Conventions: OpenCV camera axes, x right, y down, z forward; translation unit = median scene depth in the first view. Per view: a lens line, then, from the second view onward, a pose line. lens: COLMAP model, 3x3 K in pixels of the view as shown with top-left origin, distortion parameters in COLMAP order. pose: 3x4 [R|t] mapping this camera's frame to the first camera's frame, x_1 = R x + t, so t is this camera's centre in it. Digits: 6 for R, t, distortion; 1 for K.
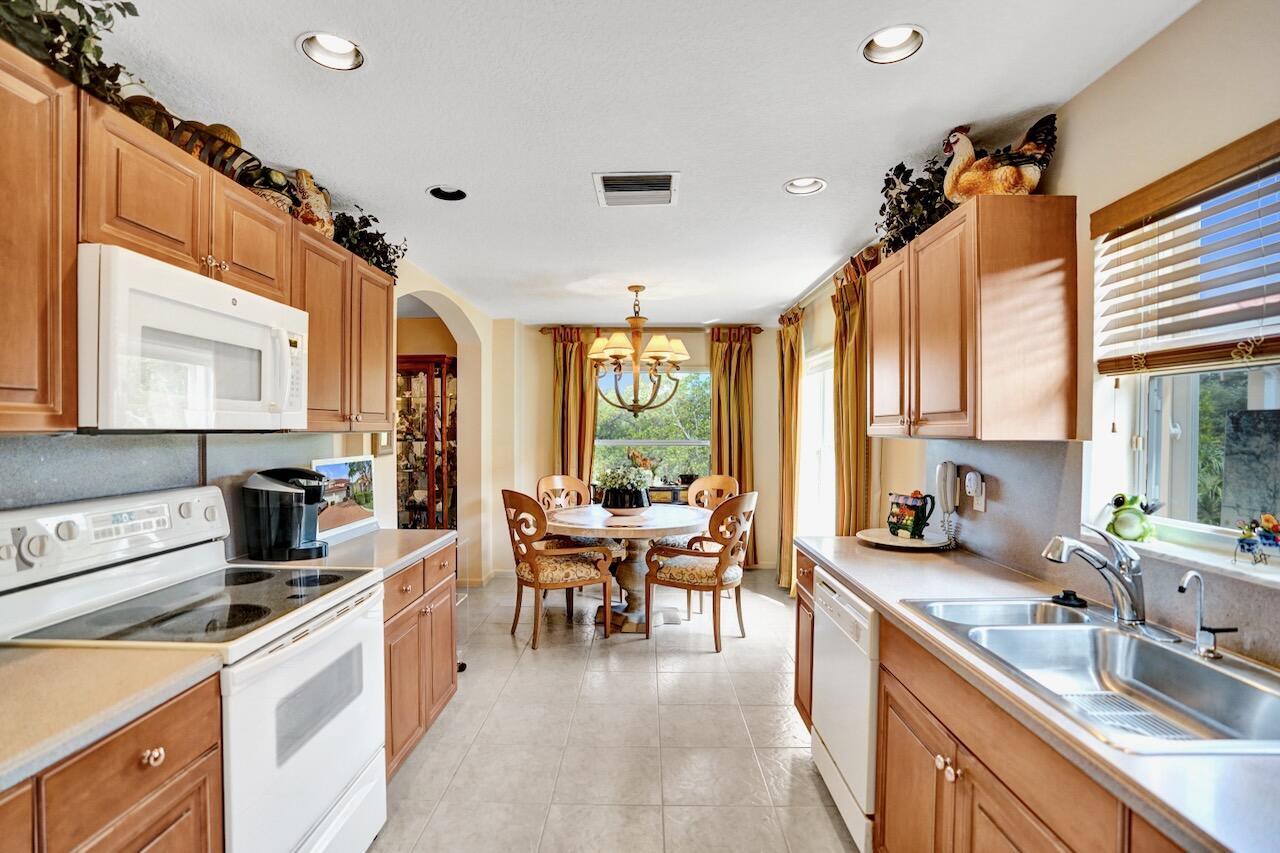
lens RADIAL K [[586.6, 0, 638.6], [0, 586.6, 432.0], [0, 0, 1]] dist [-0.070711, 0.029445]
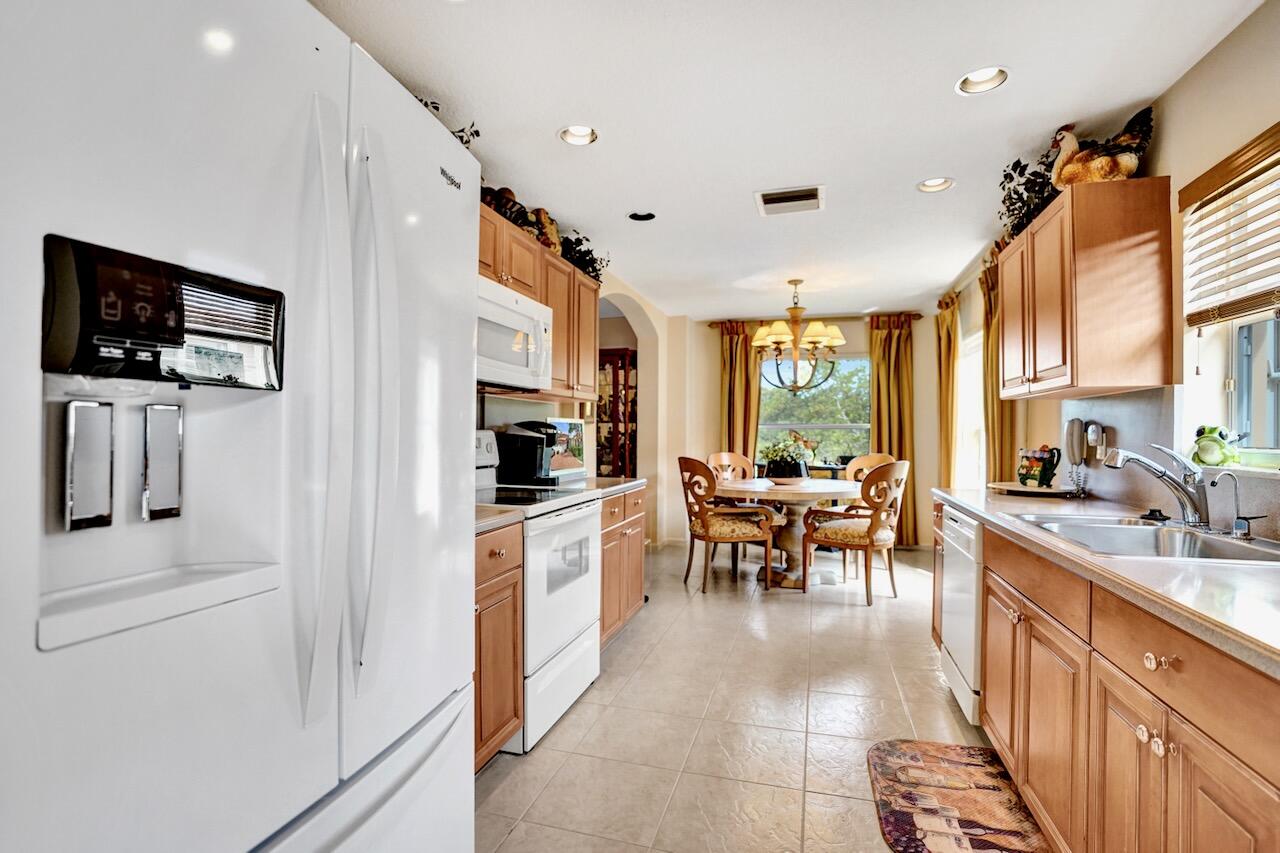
lens RADIAL K [[596.9, 0, 637.4], [0, 596.9, 426.1], [0, 0, 1]] dist [-0.073406, 0.026711]
pose [[0.961447, 0.001514, -0.274986, 0.030146], [-0.005916, 0.999867, -0.015180, 0.086351], [0.274927, 0.016221, 0.961328, -0.296543]]
